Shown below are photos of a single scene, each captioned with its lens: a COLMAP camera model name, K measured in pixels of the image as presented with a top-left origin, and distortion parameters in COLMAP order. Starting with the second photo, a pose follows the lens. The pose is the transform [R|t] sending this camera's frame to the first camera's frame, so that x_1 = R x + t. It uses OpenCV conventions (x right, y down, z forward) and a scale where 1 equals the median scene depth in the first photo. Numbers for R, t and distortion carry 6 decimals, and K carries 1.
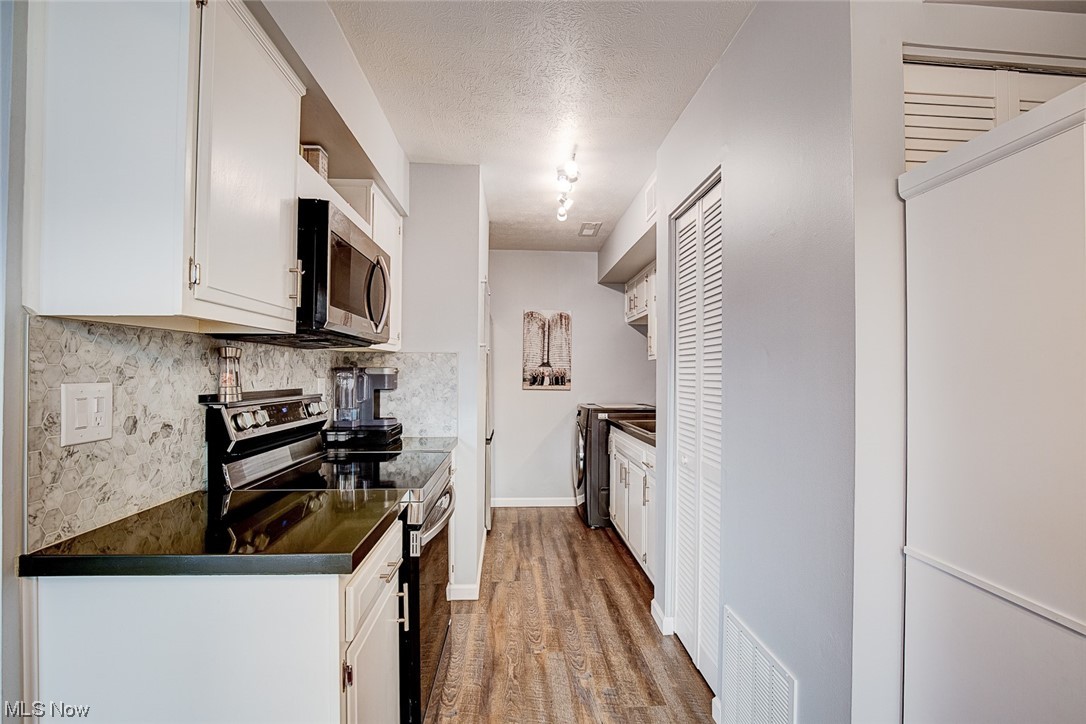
lens RADIAL K [[514.1, 0, 545.6], [0, 514.1, 366.7], [0, 0, 1]] dist [-0.004738, 0.000006]
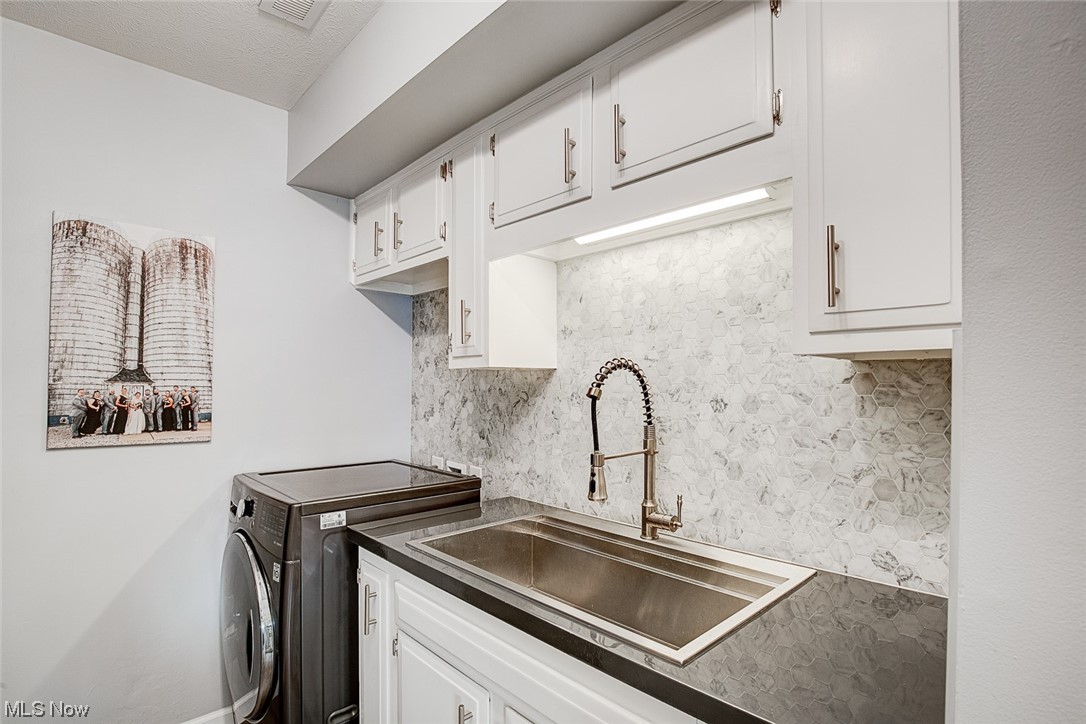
lens RADIAL K [[524.8, 0, 540.7], [0, 524.8, 383.0], [0, 0, 1]] dist [-0.026542, 0.003131]
pose [[0.773559, 0.000302, 0.633724, -0.007864], [-0.010981, 0.999856, 0.012928, -0.006717], [-0.633629, -0.016959, 0.773451, 0.538479]]
